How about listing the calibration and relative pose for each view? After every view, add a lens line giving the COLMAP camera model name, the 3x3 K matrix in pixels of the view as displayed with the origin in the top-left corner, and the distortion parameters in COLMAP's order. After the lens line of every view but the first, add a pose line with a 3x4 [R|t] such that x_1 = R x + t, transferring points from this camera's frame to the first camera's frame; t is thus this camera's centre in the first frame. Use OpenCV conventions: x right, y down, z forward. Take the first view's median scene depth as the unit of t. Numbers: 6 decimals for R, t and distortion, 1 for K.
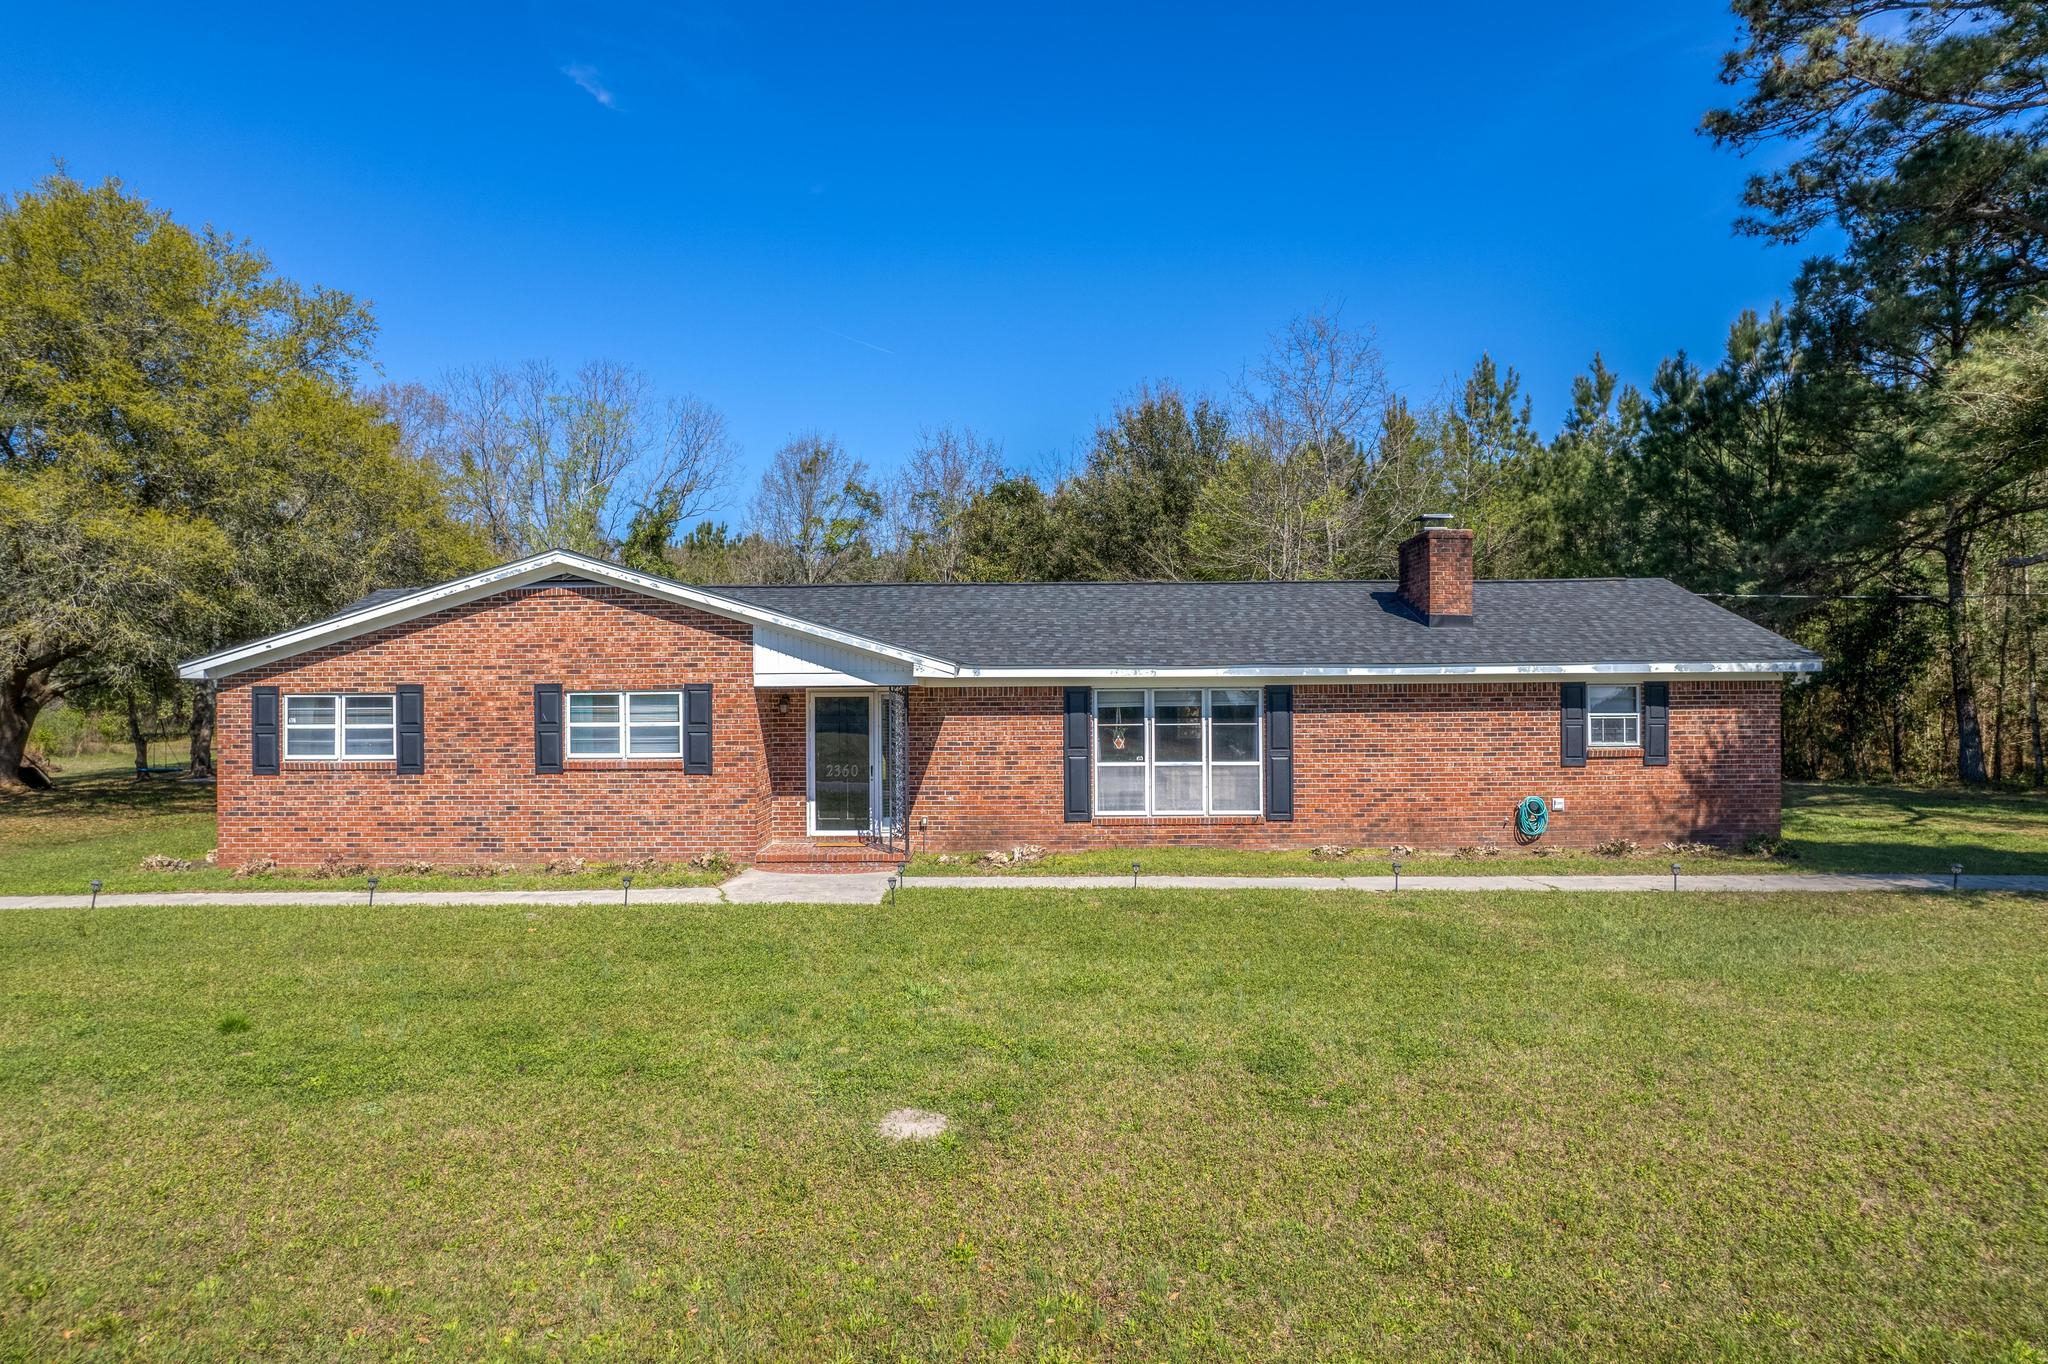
lens RADIAL K [[1329.8, 0, 1029.7], [0, 1329.8, 714.9], [0, 0, 1]] dist [-0.073629, 0.065503]
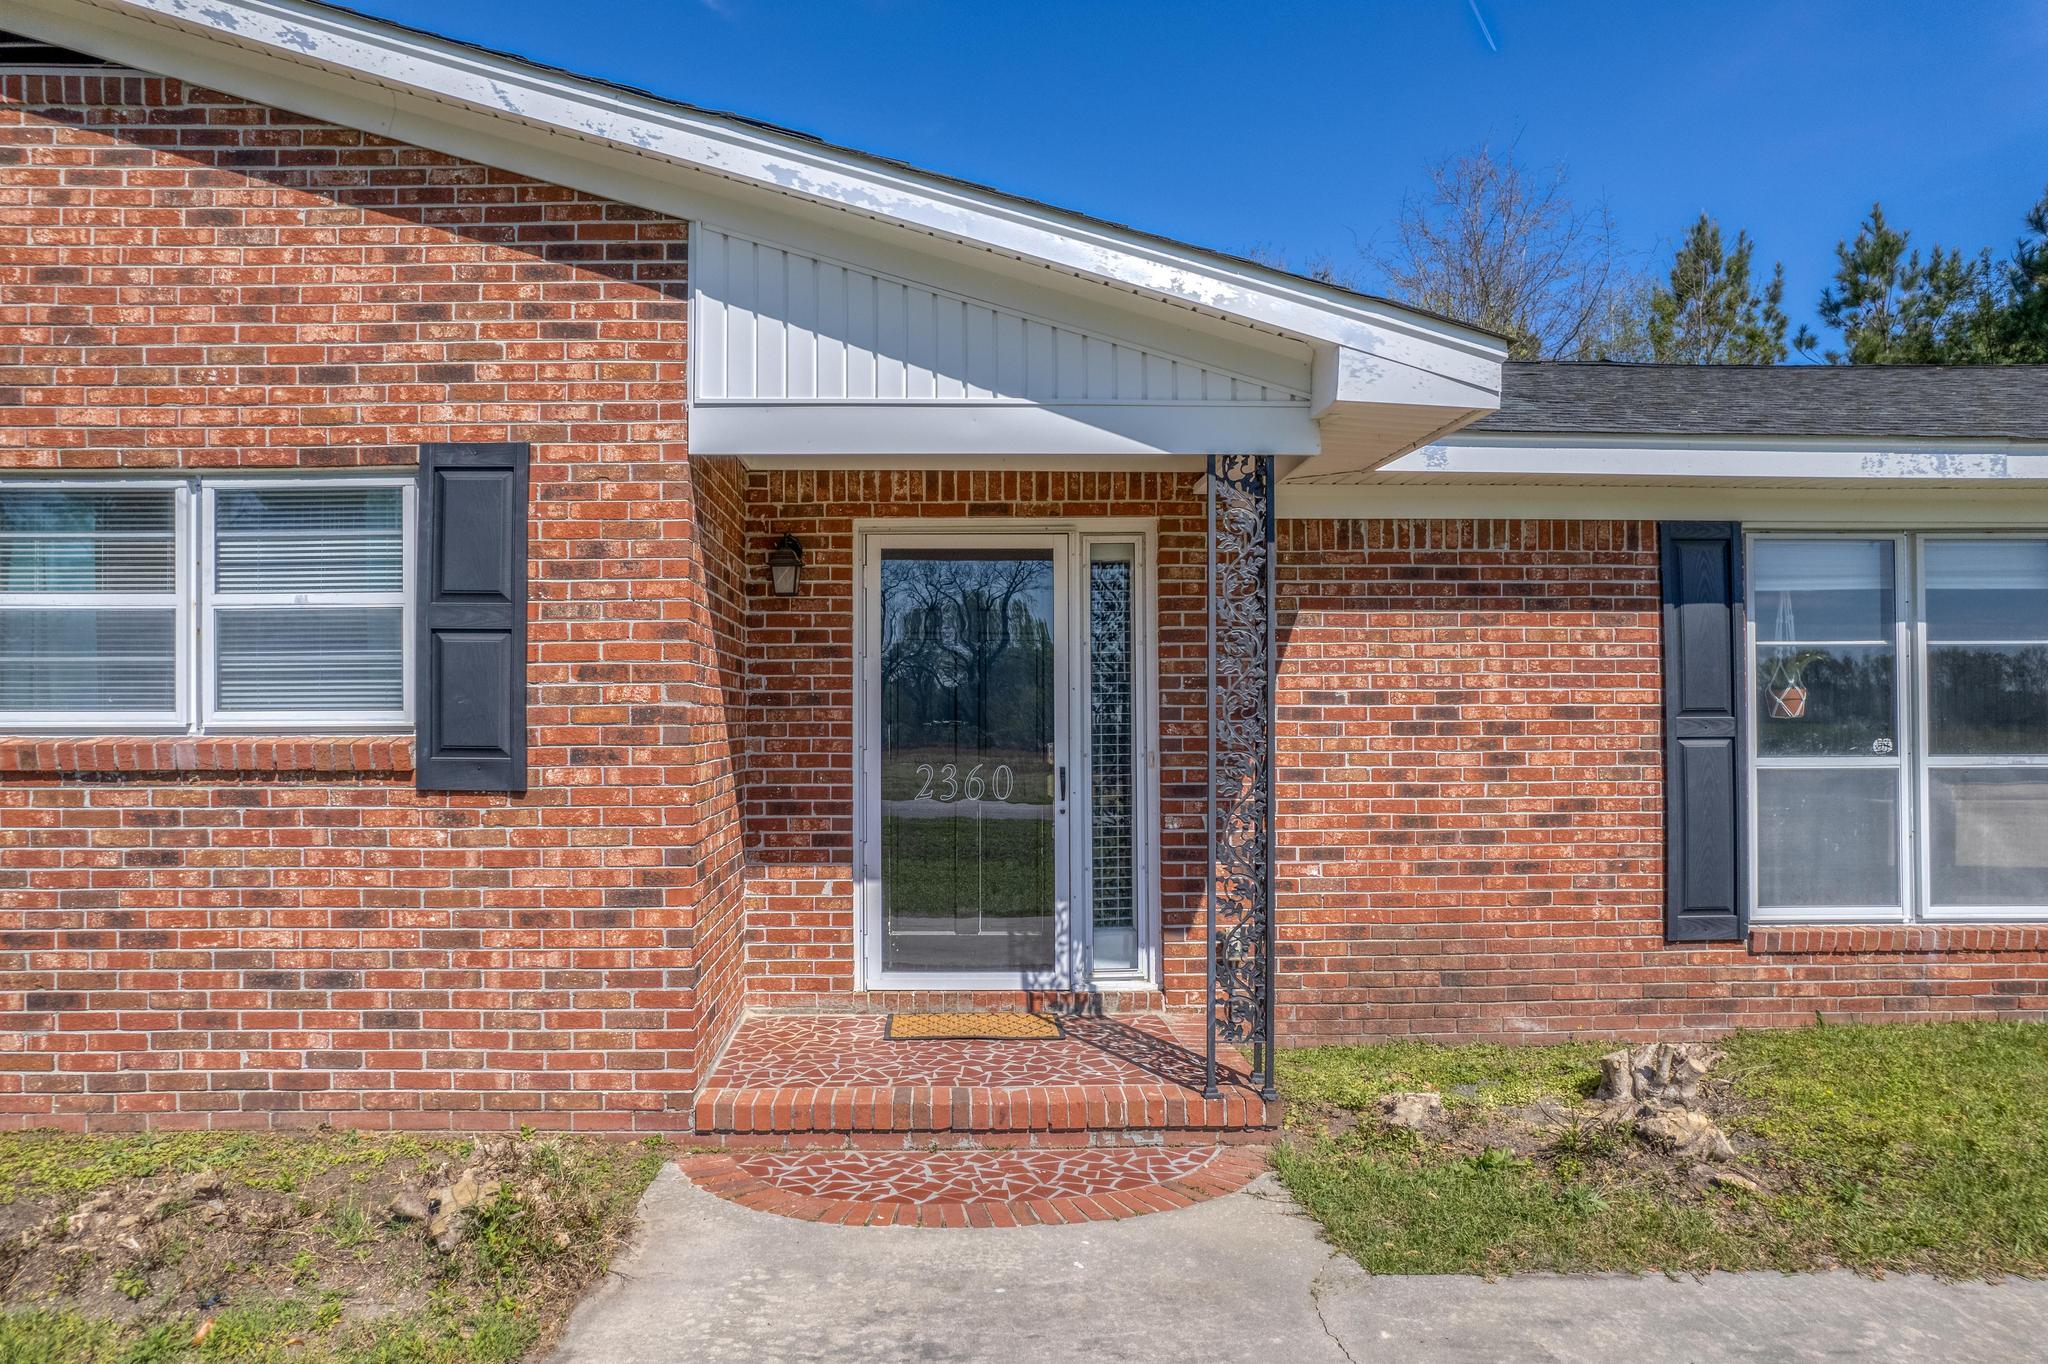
lens RADIAL K [[1353.3, 0, 990.0], [0, 1353.3, 719.3], [0, 0, 1]] dist [-0.085228, 0.076082]
pose [[0.999767, 0.003191, 0.021368, -0.143582], [-0.002935, 0.999923, -0.012037, 0.030943], [-0.021405, 0.011971, 0.999699, 0.683986]]
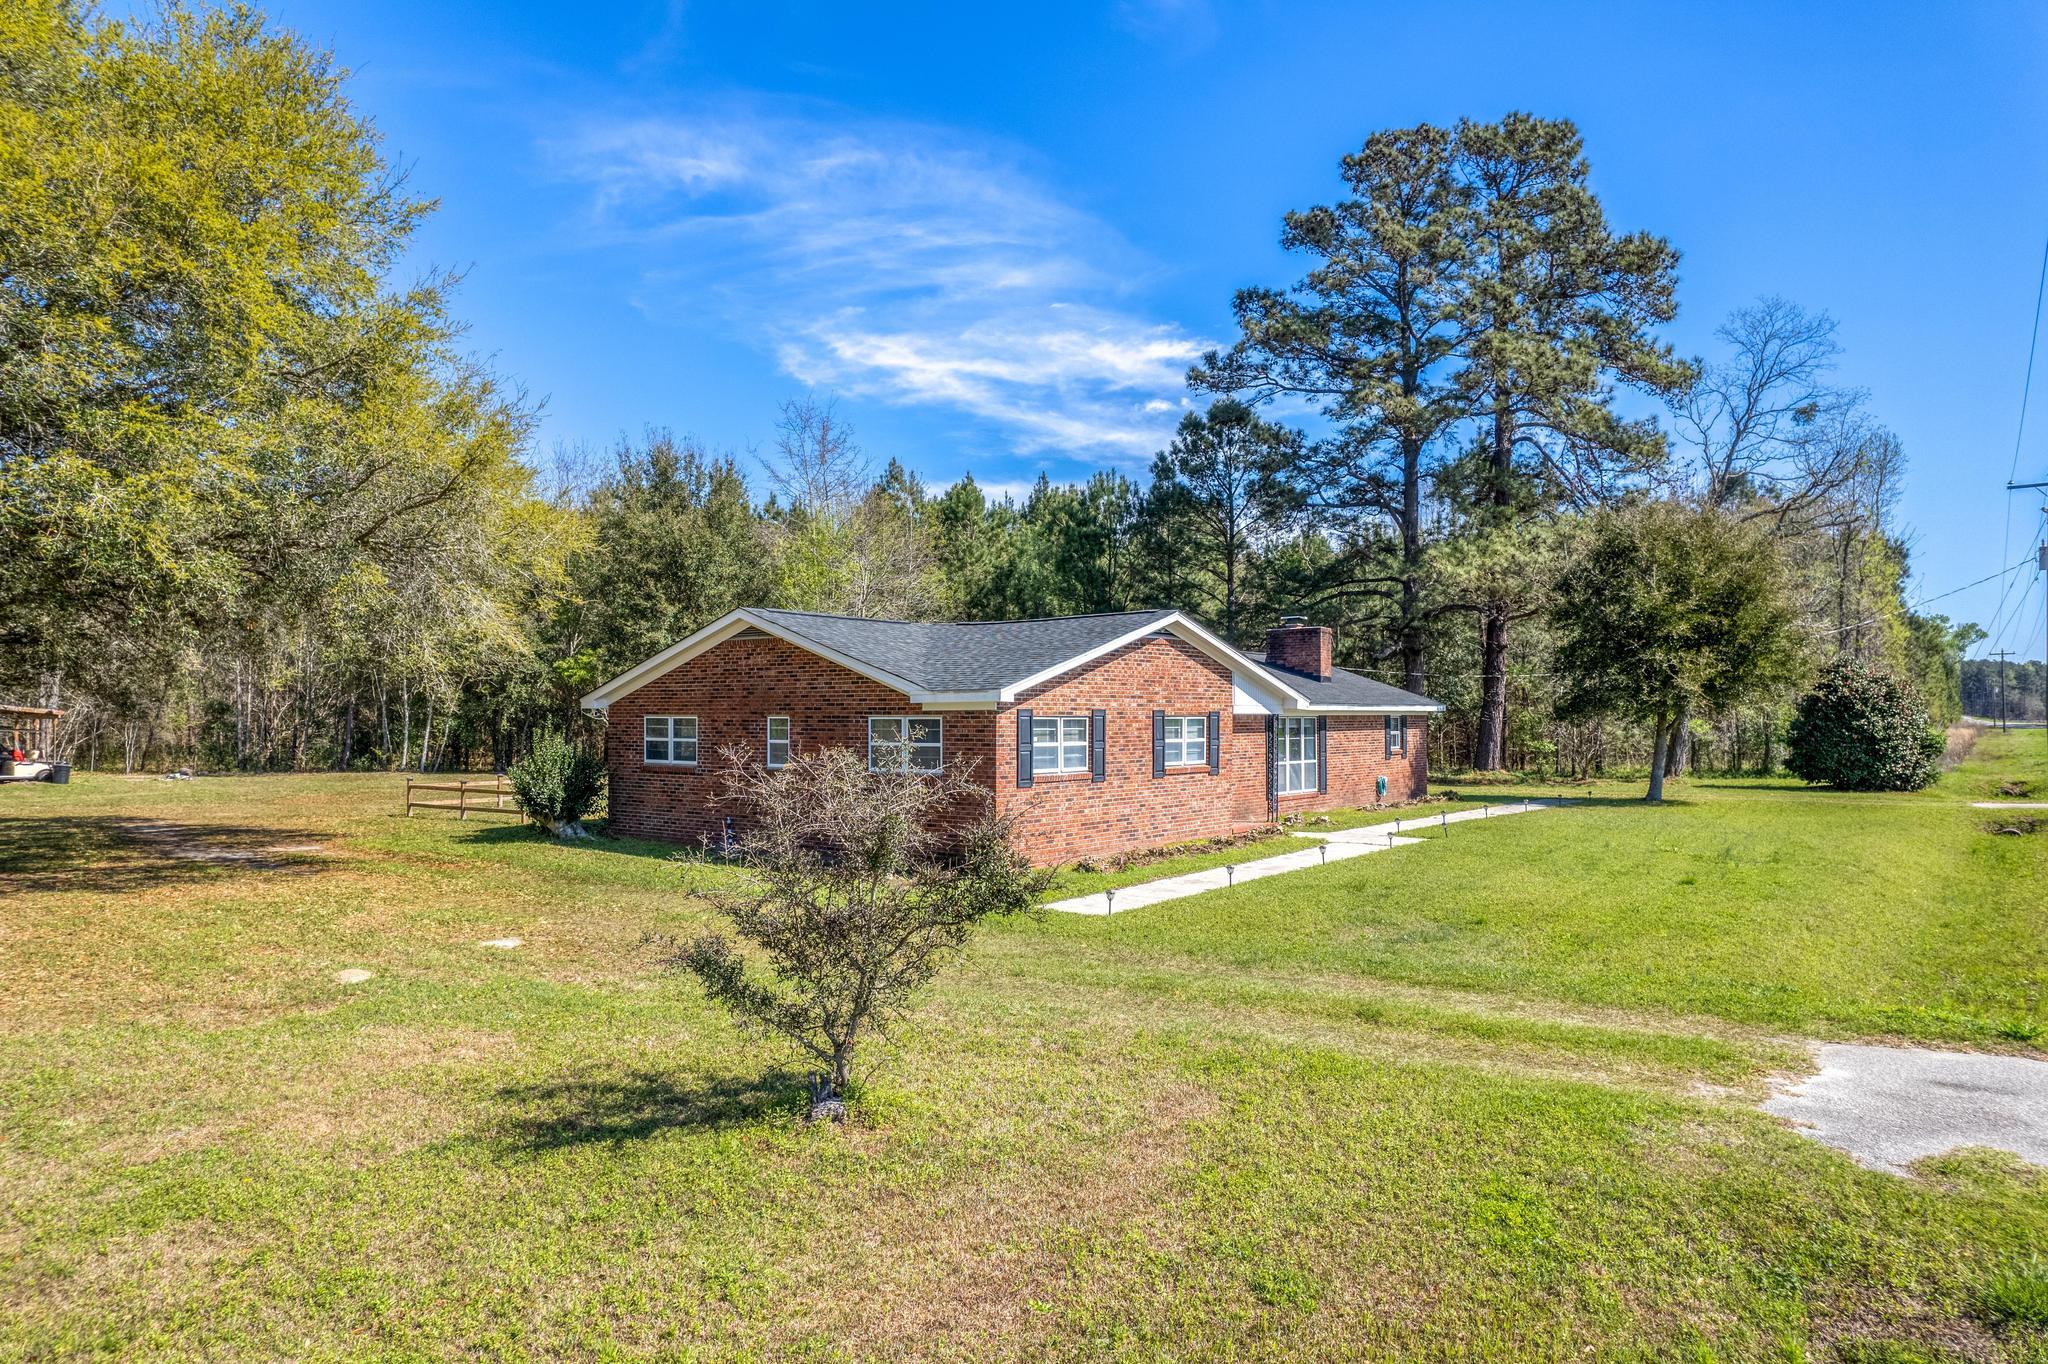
lens RADIAL K [[1329.8, 0, 1029.7], [0, 1329.8, 714.9], [0, 0, 1]] dist [-0.073629, 0.065503]
pose [[0.594359, 0.008664, 0.804153, -1.409838], [-0.002451, 0.999957, -0.008962, -0.006022], [-0.804196, 0.003355, 0.594355, 0.288416]]
